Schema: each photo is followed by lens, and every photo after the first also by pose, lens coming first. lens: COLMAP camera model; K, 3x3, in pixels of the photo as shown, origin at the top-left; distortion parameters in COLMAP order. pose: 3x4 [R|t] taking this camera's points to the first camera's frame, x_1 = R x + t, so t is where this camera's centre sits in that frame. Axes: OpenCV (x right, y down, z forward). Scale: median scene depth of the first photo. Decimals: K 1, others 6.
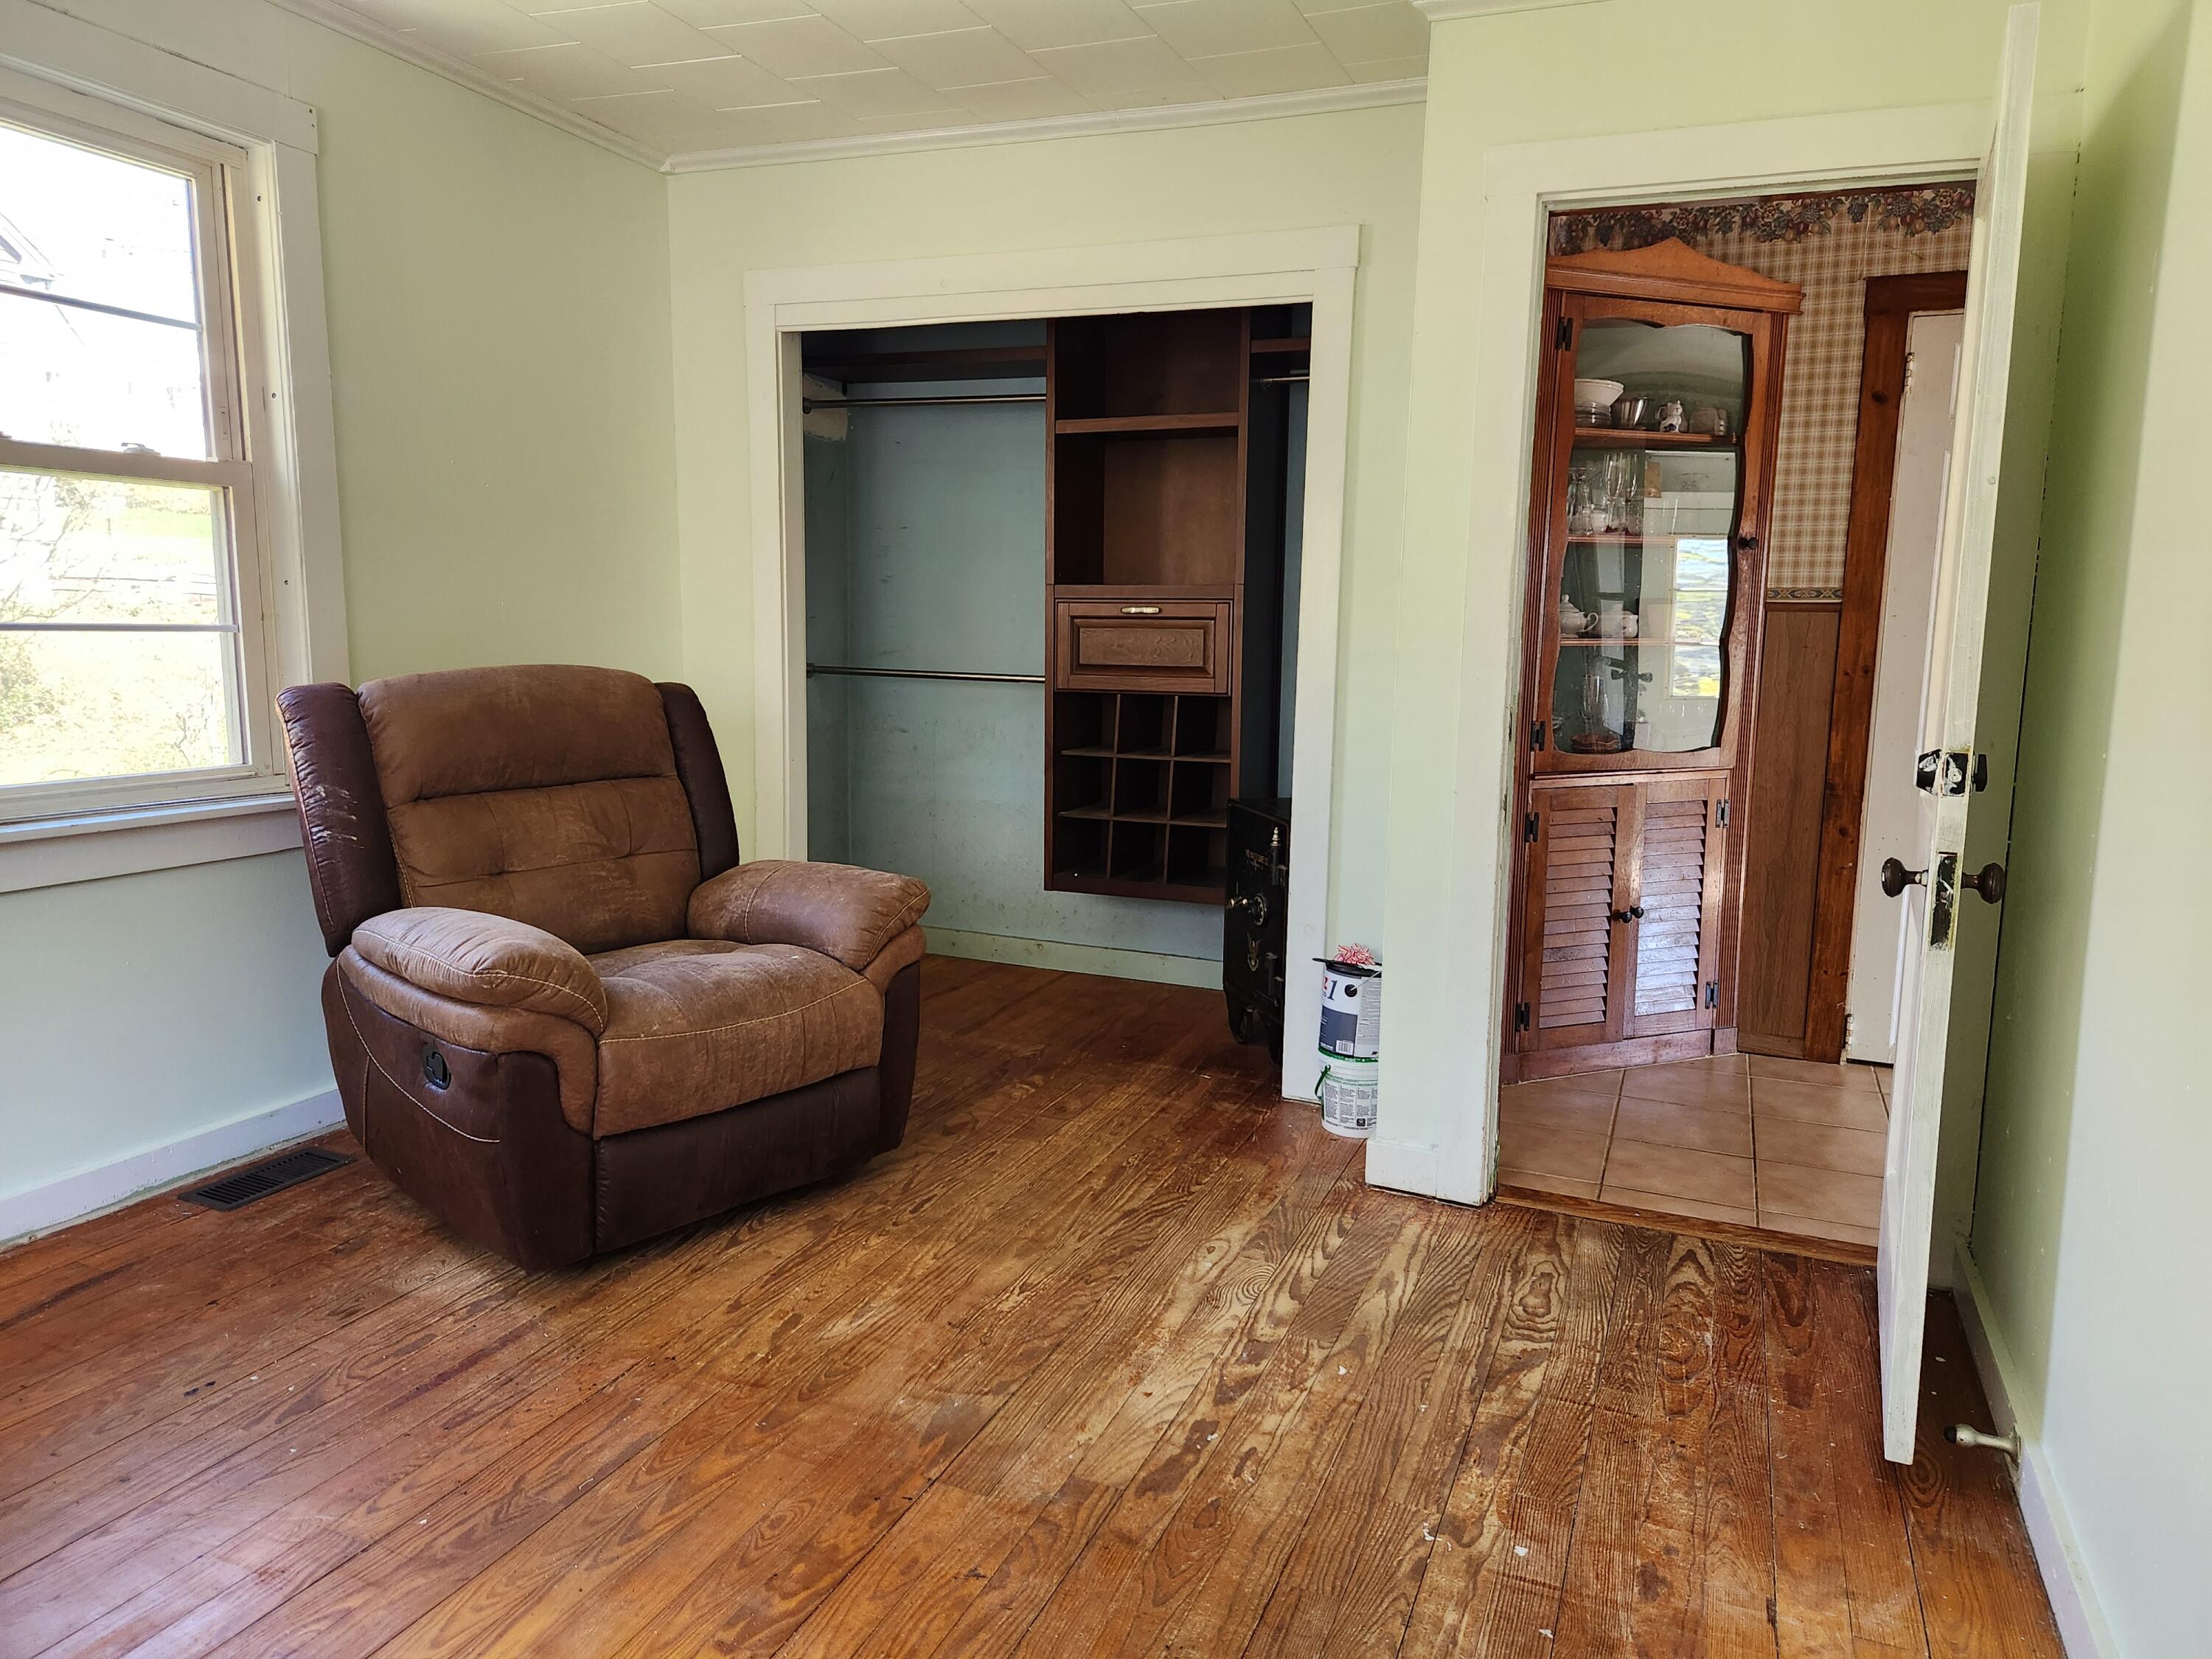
lens RADIAL K [[1489.9, 0, 1117.7], [0, 1489.9, 814.6], [0, 0, 1]] dist [0.072597, -0.063241]
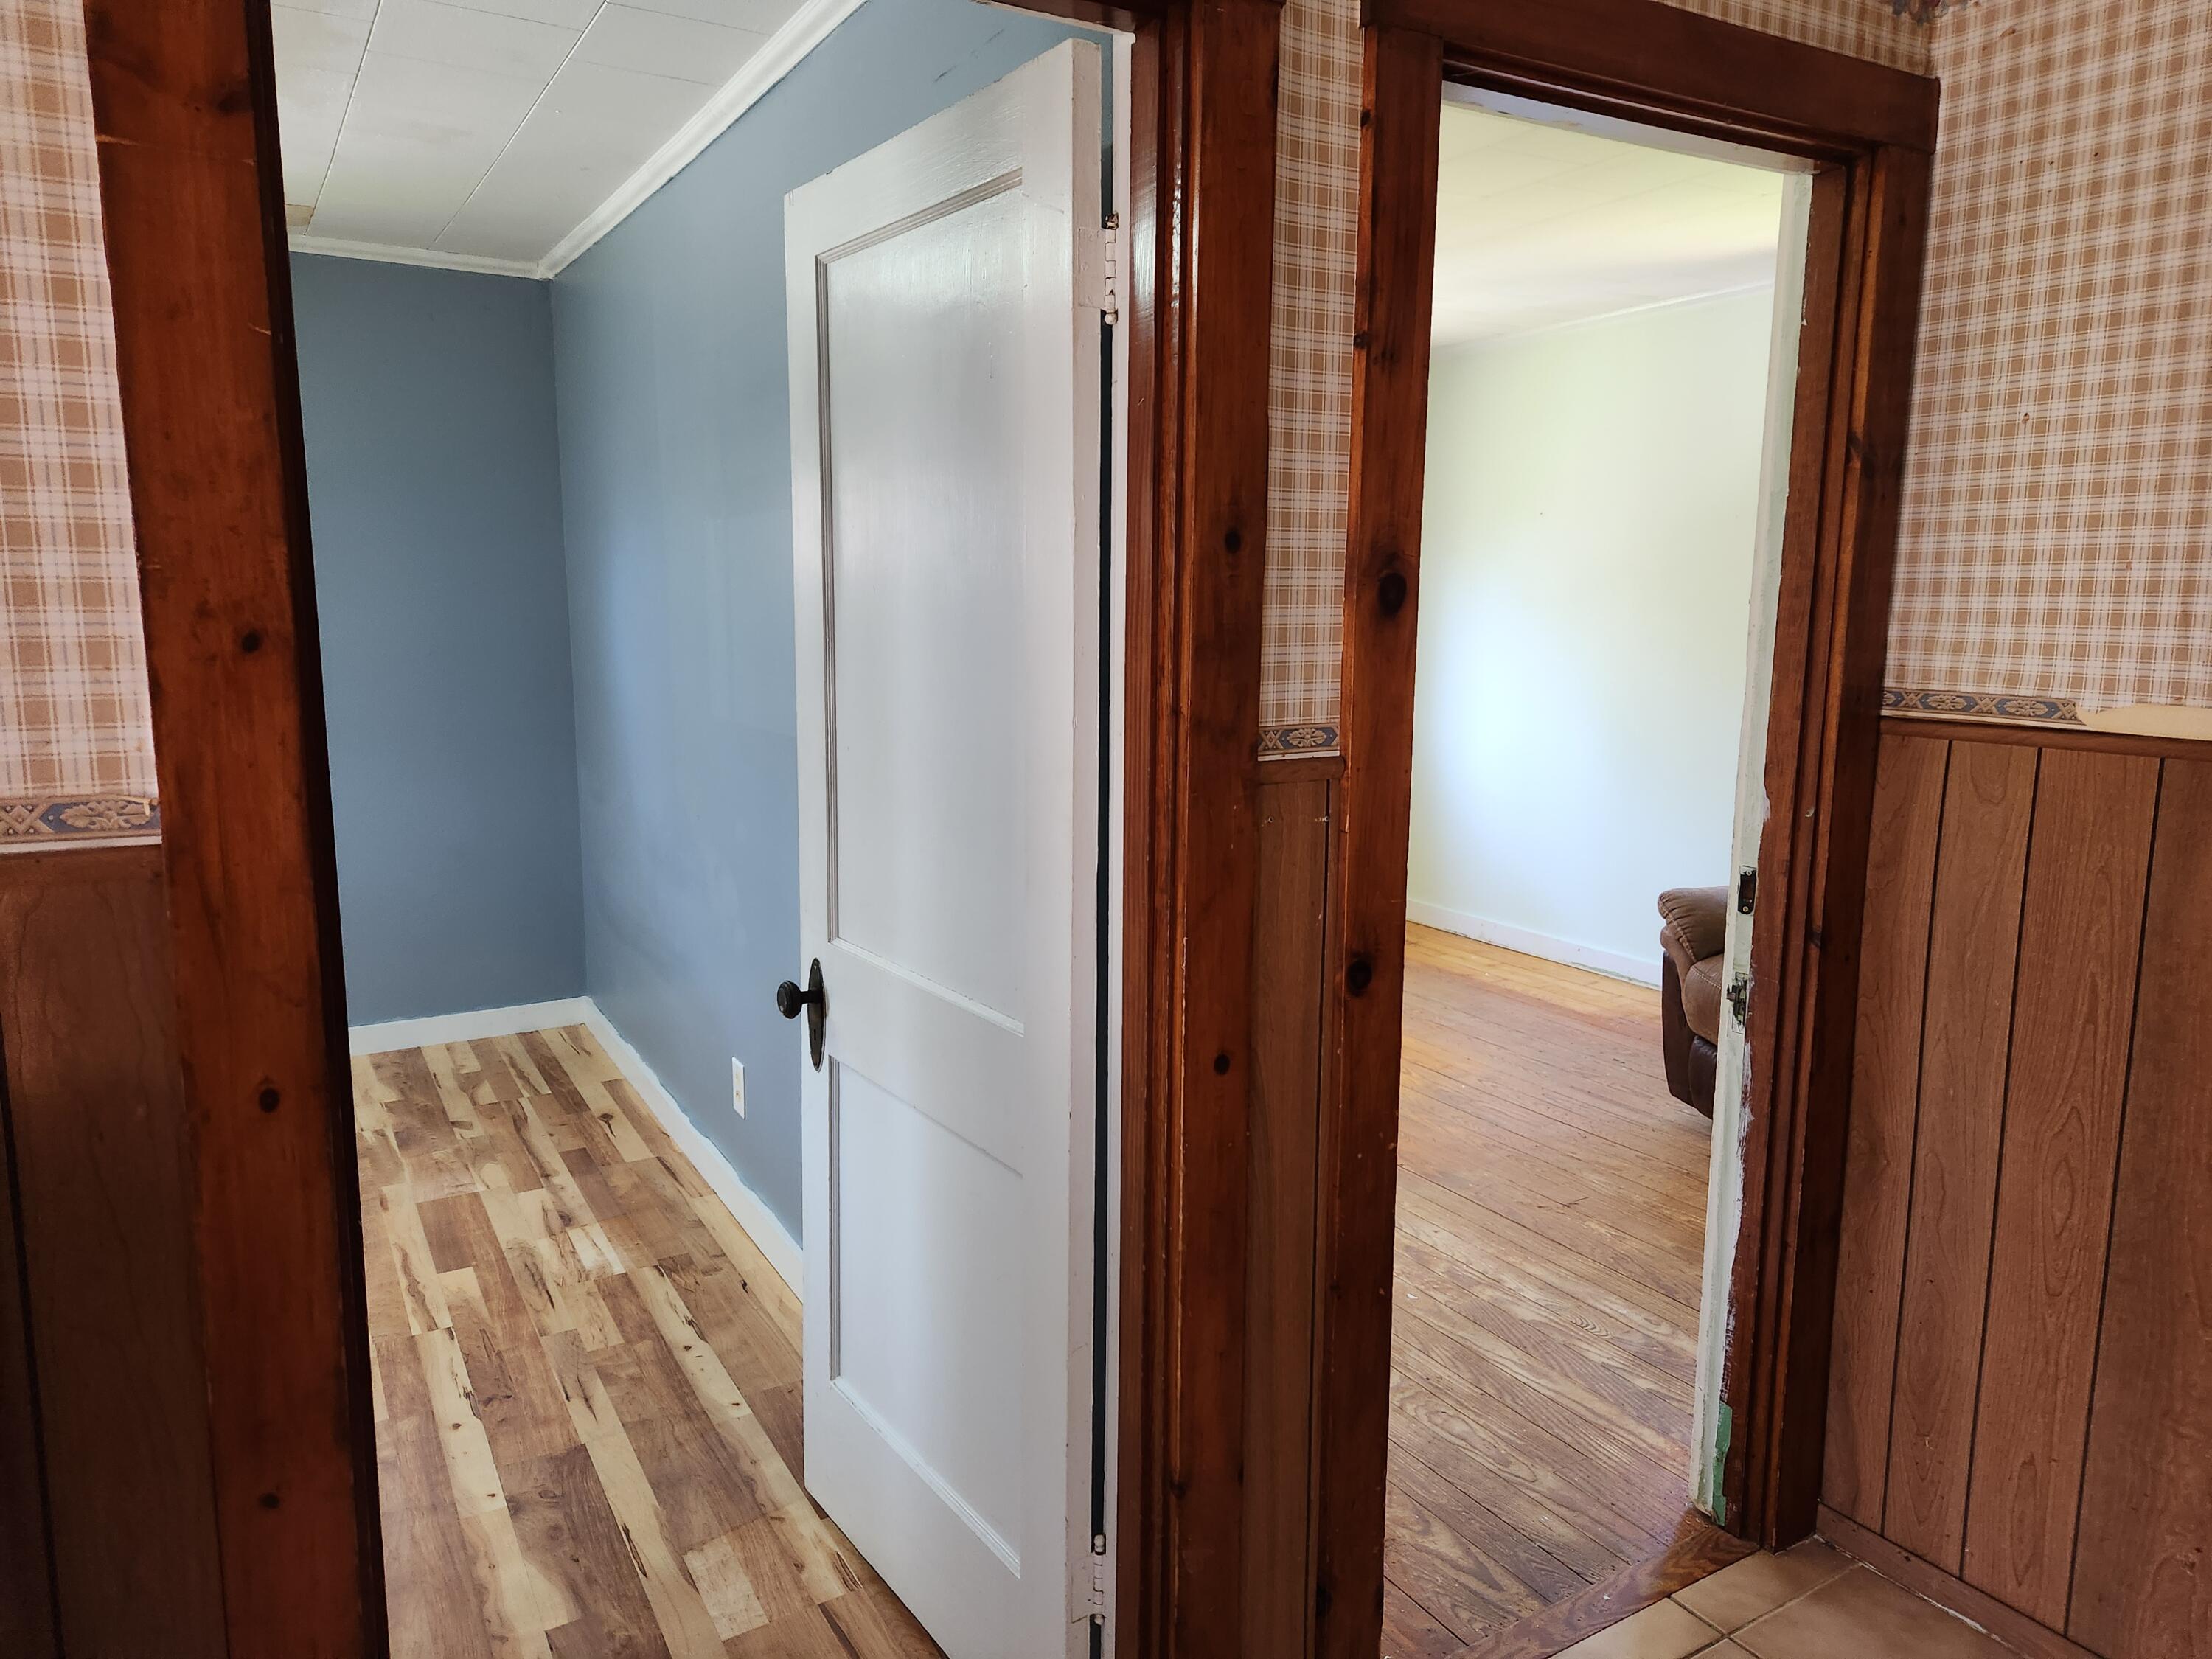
lens RADIAL K [[1492.6, 0, 1105.7], [0, 1492.6, 815.4], [0, 0, 1]] dist [0.079600, -0.058986]
pose [[-0.608407, 0.100135, -0.787282, 1.244968], [-0.114299, 0.970610, 0.211783, -0.264253], [0.785351, 0.218836, -0.579081, 1.412050]]
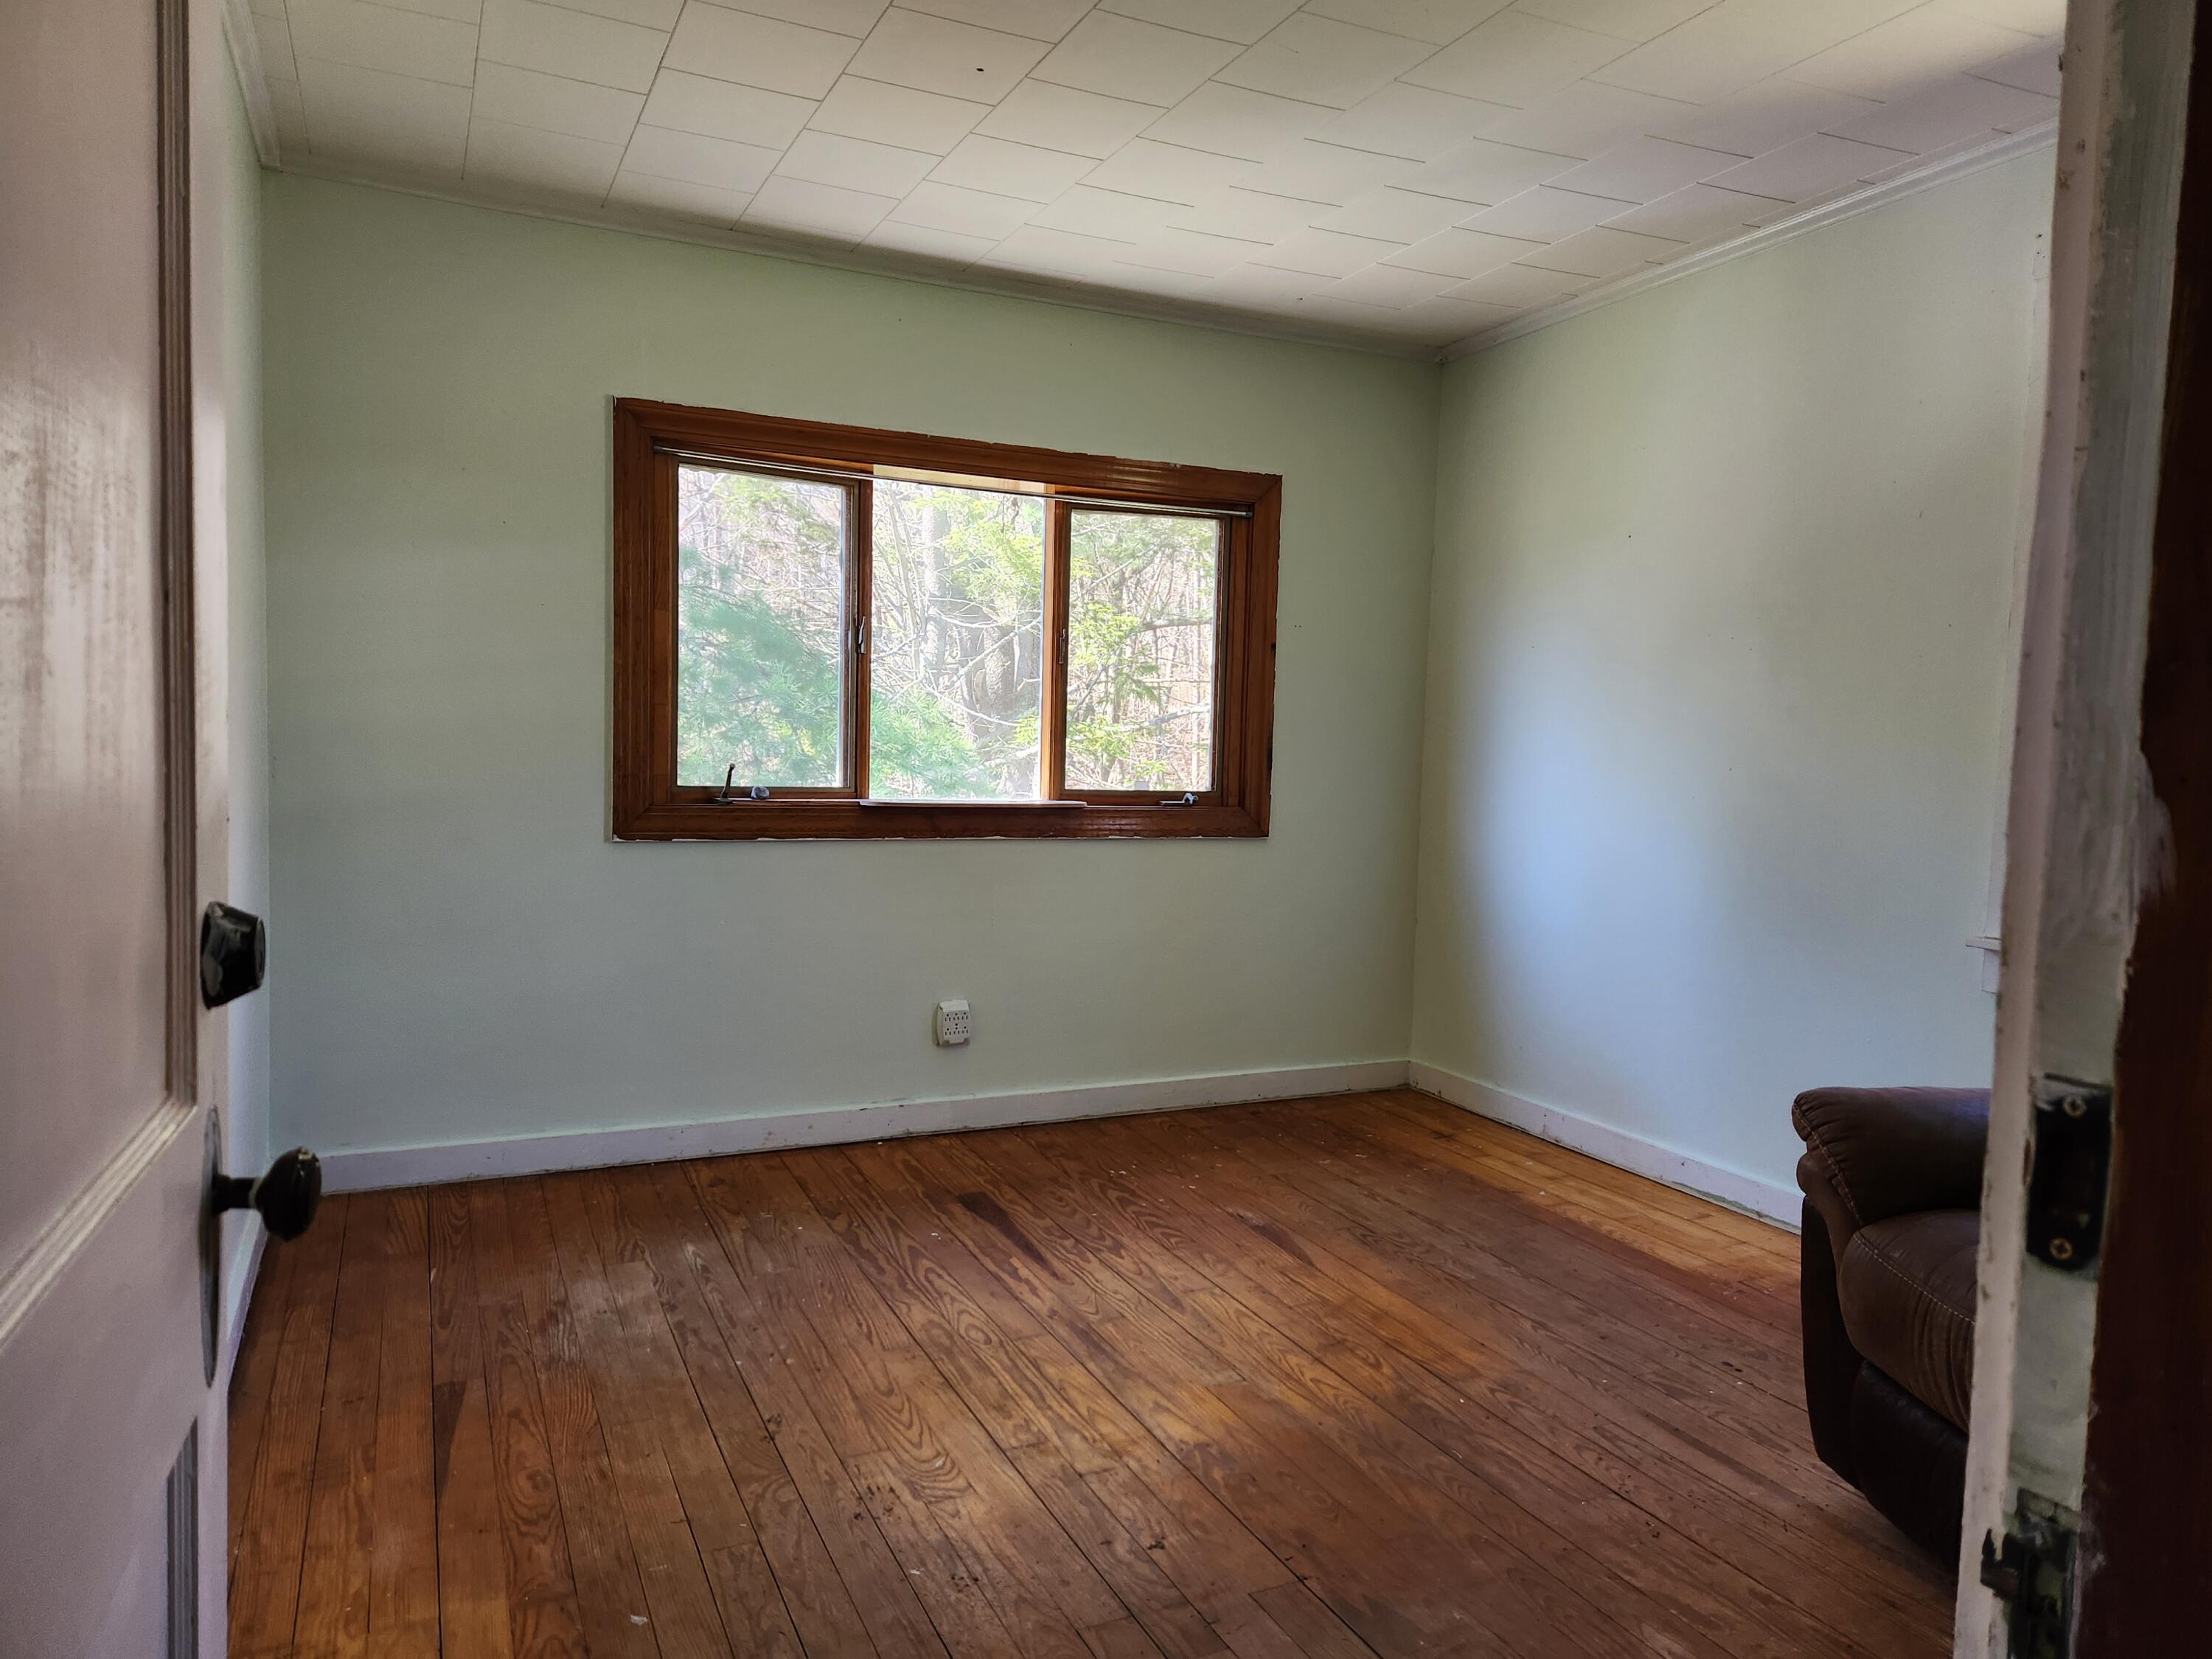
lens RADIAL K [[1492.6, 0, 1105.7], [0, 1492.6, 815.4], [0, 0, 1]] dist [0.079600, -0.058986]
pose [[-0.678581, 0.002551, -0.734521, 0.589683], [-0.136786, 0.982062, 0.129780, -0.139738], [0.721677, 0.188539, -0.666060, 1.242968]]
